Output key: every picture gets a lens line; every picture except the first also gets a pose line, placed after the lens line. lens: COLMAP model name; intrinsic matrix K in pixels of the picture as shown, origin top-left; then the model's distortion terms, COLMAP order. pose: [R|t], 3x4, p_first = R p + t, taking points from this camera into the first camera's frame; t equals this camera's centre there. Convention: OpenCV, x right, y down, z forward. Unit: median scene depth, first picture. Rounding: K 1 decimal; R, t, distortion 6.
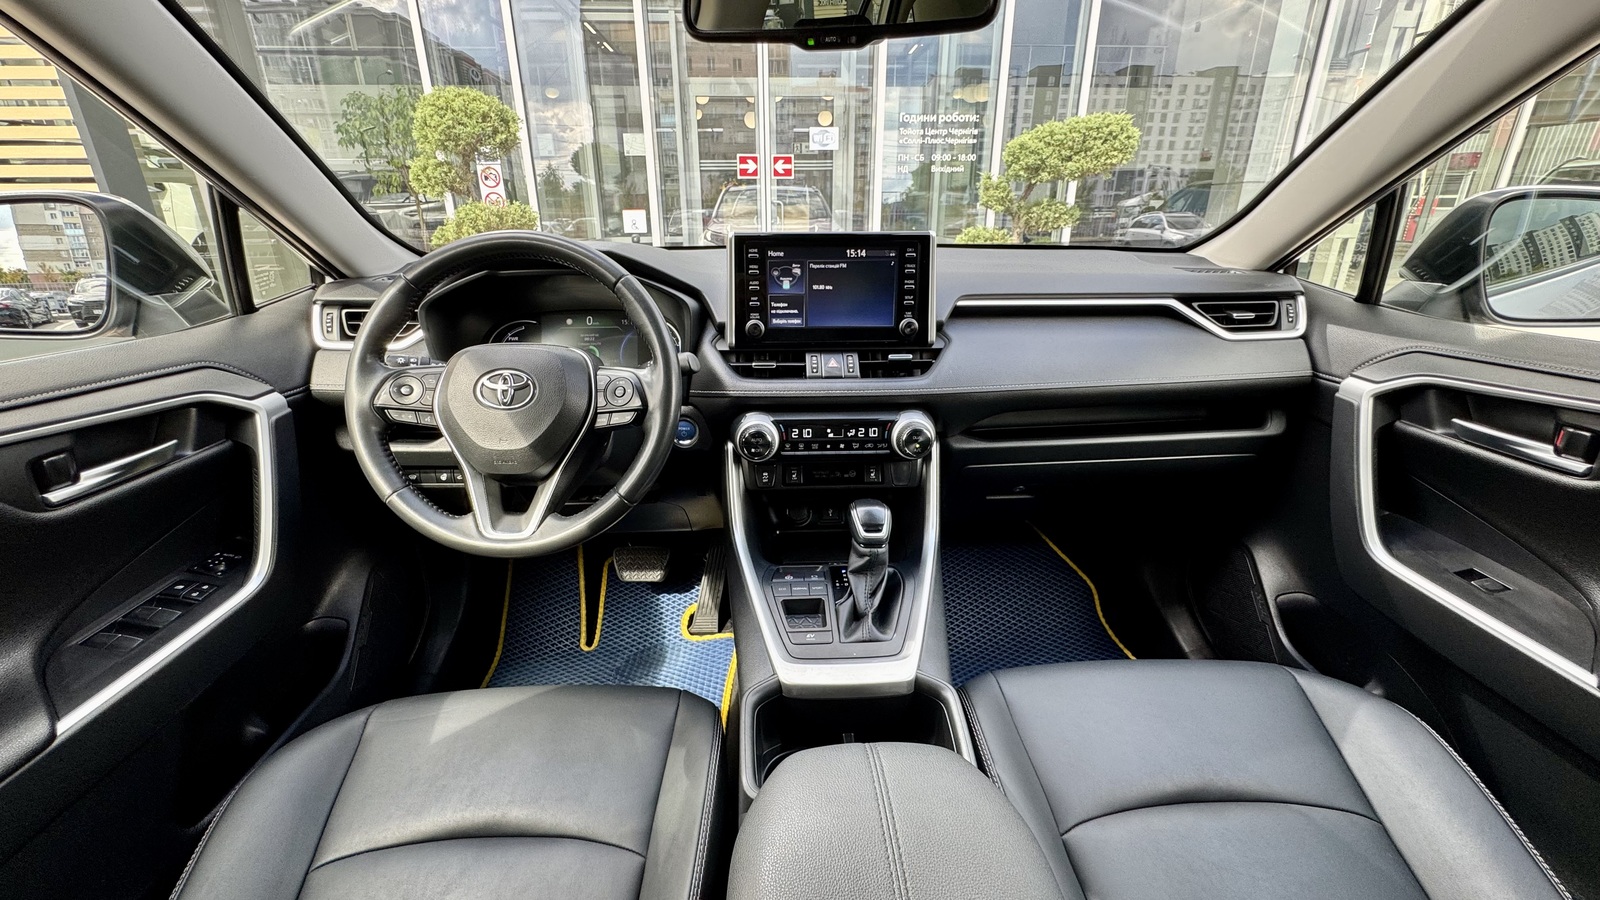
lens RADIAL K [[636.2, 0, 806.6], [0, 636.2, 447.4], [0, 0, 1]] dist [0.001026, -0.000057]
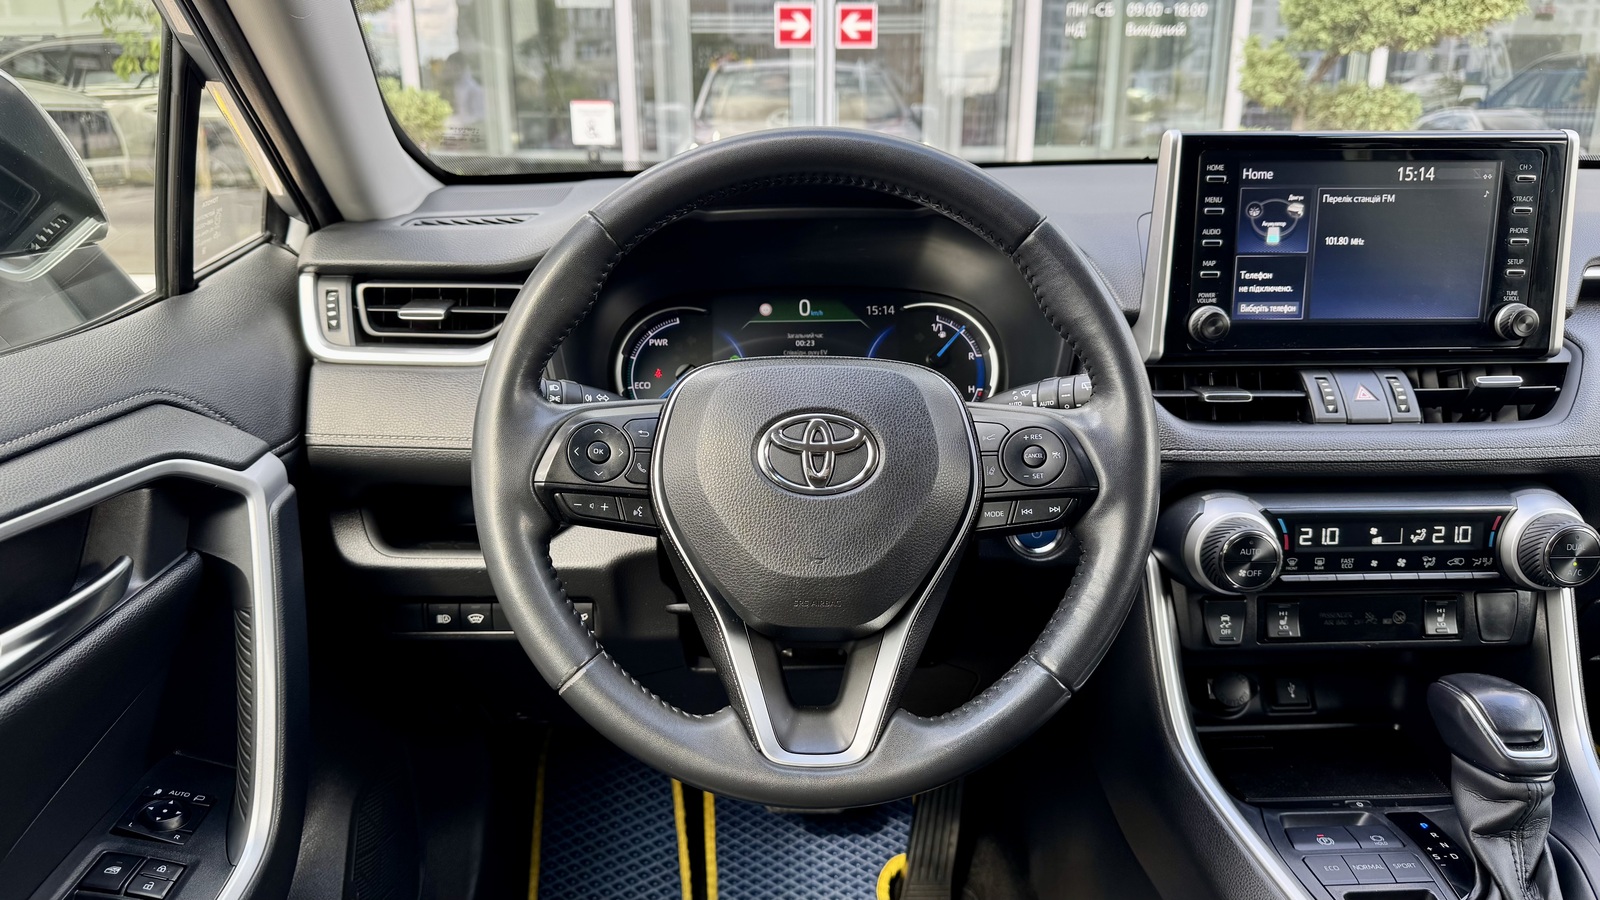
lens RADIAL K [[1137.6, 0, 808.0], [0, 1137.6, 463.9], [0, 0, 1]] dist [0.023836, -0.033425]
pose [[0.999996, 0.002078, -0.002070, -0.388569], [-0.002185, 0.998591, -0.053027, -0.029872], [0.001957, 0.053032, 0.998591, 0.118004]]
